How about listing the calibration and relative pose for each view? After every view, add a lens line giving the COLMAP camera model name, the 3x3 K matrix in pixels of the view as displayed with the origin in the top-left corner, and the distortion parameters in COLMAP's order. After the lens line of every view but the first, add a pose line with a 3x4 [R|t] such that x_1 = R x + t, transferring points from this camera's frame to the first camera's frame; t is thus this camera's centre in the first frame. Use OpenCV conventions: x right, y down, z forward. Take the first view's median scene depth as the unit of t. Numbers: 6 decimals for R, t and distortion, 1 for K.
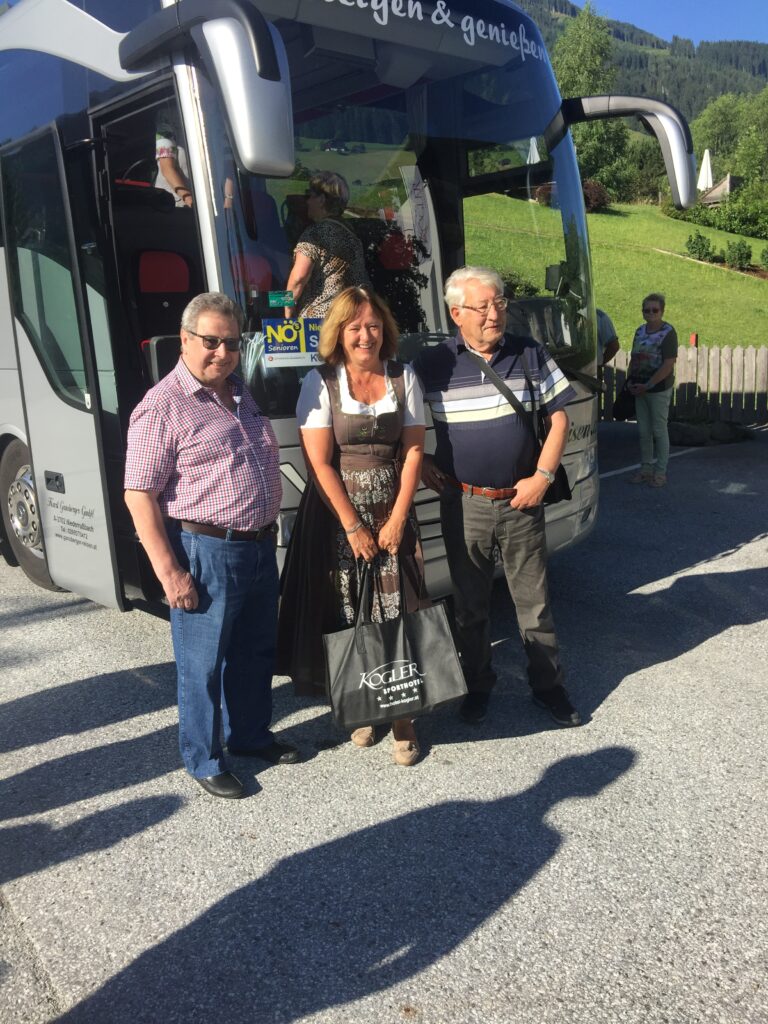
lens RADIAL K [[867.9, 0, 384.0], [0, 867.9, 512.0], [0, 0, 1]] dist [0.087790, -0.144566]
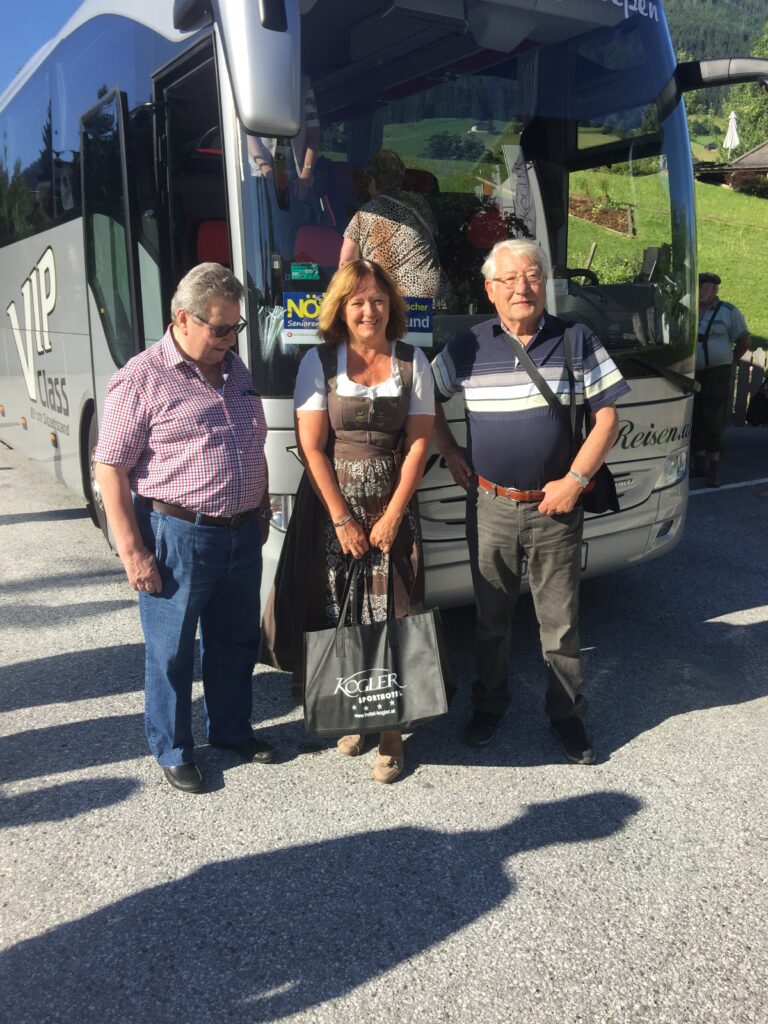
lens RADIAL K [[882.6, 0, 337.1], [0, 882.6, 517.0], [0, 0, 1]] dist [0.091639, -0.153530]
pose [[0.977662, 0.081612, -0.193689, 0.141024], [-0.077178, 0.996556, 0.030340, -0.014177], [0.195498, -0.014713, 0.980594, 0.077110]]
